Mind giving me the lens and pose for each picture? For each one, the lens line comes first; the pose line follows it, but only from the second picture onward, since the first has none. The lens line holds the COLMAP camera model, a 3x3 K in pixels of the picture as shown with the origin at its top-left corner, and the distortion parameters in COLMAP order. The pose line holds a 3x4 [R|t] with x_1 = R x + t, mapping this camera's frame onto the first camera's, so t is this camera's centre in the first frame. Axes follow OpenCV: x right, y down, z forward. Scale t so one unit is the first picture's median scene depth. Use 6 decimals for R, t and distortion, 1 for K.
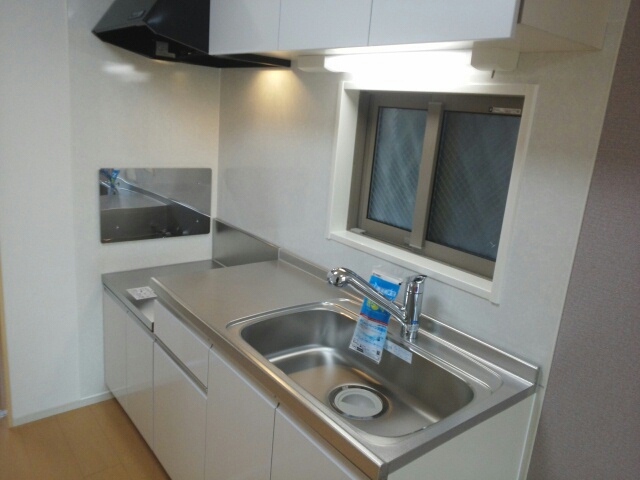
lens RADIAL K [[499.1, 0, 320.0], [0, 499.1, 240.0], [0, 0, 1]] dist [0.006149, -0.000549]
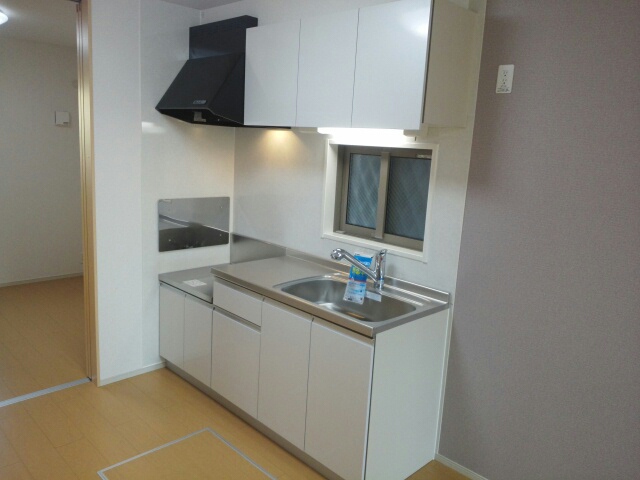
lens RADIAL K [[510.4, 0, 320.0], [0, 510.4, 240.0], [0, 0, 1]] dist [-0.002342, 0.000023]
pose [[0.993685, -0.048919, 0.100978, -0.171341], [0.054444, 0.997125, -0.052707, 0.099496], [-0.098109, 0.057872, 0.993492, -0.654663]]
